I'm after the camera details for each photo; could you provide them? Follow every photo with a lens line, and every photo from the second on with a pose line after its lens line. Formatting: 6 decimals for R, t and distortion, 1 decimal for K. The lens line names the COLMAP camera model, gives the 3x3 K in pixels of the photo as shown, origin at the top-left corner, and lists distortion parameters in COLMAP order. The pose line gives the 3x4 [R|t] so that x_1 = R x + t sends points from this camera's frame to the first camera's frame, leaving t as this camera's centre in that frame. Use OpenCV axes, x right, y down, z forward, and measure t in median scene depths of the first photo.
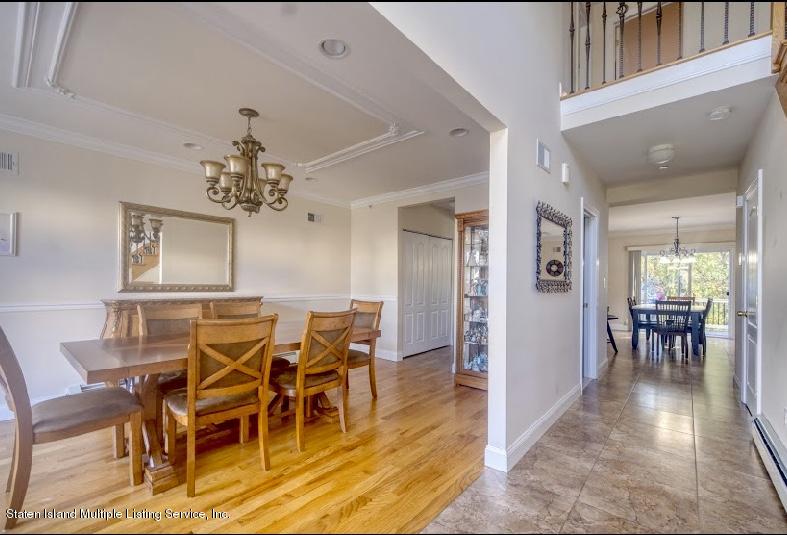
lens RADIAL K [[340.7, 0, 392.5], [0, 340.7, 283.9], [0, 0, 1]] dist [0.000257, 0.000365]
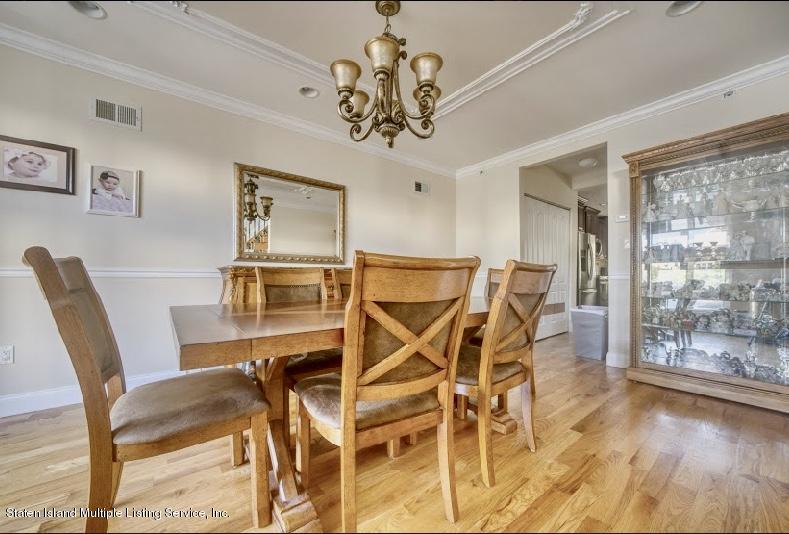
lens RADIAL K [[296.8, 0, 385.9], [0, 296.8, 277.6], [0, 0, 1]] dist [-0.018817, -0.000011]
pose [[0.979152, -0.010980, -0.202831, -0.292620], [0.009642, 0.999925, -0.007582, 0.094404], [0.202899, 0.005468, 0.979184, 0.364828]]
